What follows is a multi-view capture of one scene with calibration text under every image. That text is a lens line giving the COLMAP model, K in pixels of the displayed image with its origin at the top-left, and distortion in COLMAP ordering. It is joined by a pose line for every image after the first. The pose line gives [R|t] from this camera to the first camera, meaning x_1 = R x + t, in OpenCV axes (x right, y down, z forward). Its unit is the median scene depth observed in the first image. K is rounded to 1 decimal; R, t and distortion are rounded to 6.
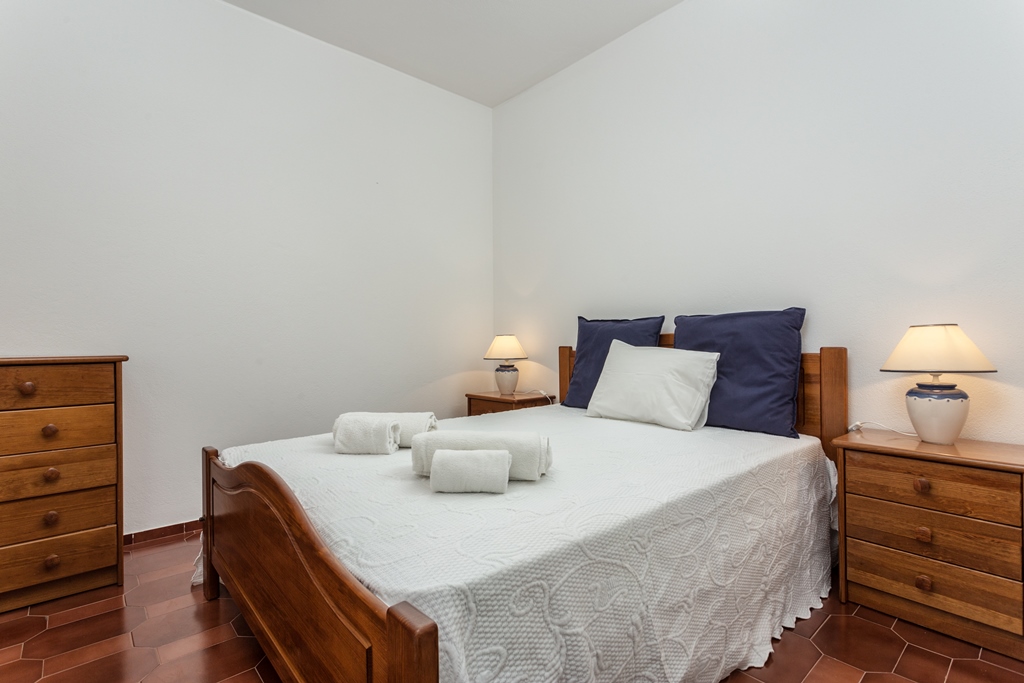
lens RADIAL K [[494.7, 0, 512.0], [0, 494.7, 341.5], [0, 0, 1]] dist [0.018390, 0.000298]
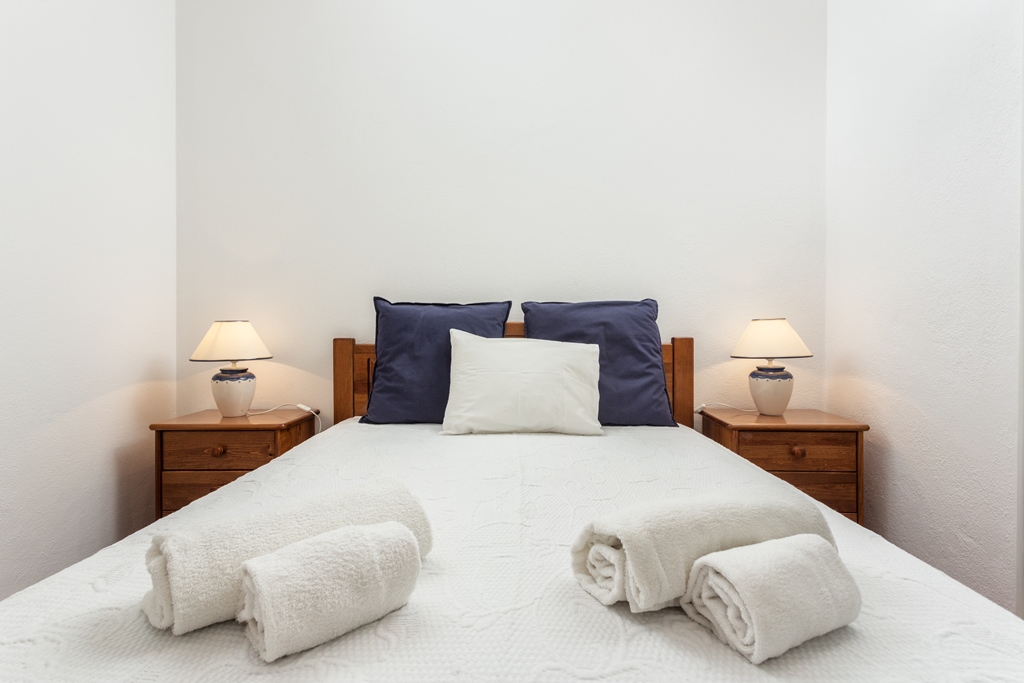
lens RADIAL K [[494.7, 0, 512.0], [0, 494.7, 341.5], [0, 0, 1]] dist [0.018390, 0.000298]
pose [[0.669156, -0.011935, 0.743026, -0.370539], [-0.002472, 0.999830, 0.018286, 0.001426], [-0.743118, -0.014073, 0.669013, 0.512131]]
